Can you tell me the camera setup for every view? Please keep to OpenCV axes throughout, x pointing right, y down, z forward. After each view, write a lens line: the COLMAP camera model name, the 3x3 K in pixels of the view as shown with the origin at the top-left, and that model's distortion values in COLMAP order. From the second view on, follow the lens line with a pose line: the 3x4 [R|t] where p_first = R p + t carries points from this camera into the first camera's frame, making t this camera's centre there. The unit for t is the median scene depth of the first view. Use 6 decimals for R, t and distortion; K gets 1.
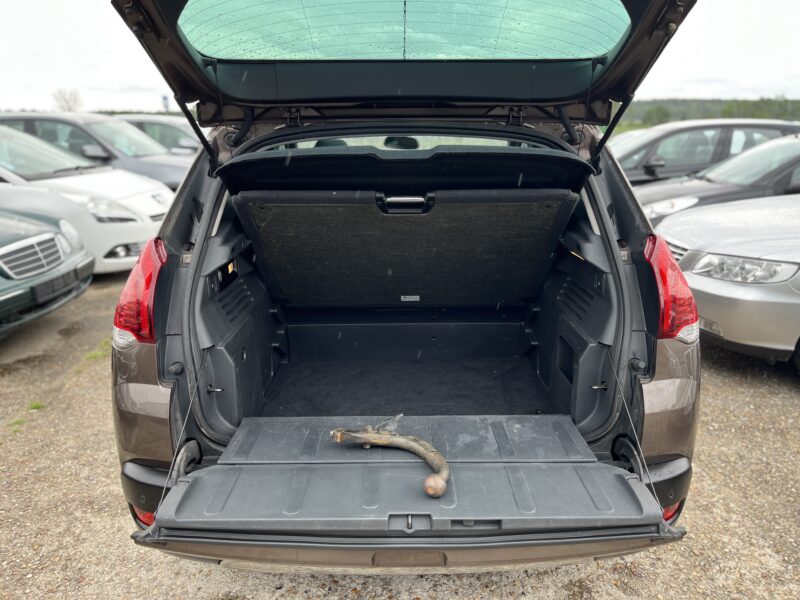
lens RADIAL K [[619.9, 0, 400.0], [0, 619.9, 300.0], [0, 0, 1]] dist [0.072551, -0.106296]
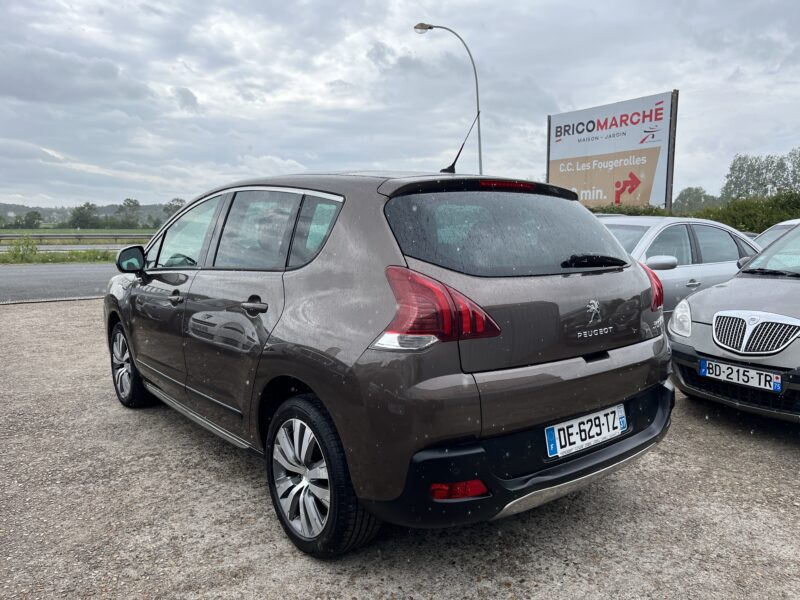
lens RADIAL K [[620.4, 0, 397.5], [0, 620.4, 295.5], [0, 0, 1]] dist [0.067486, -0.104836]
pose [[0.780833, -0.060717, 0.621782, -0.996883], [0.164063, 0.980263, -0.110307, 0.077958], [-0.602812, 0.188143, 0.775384, 0.048813]]
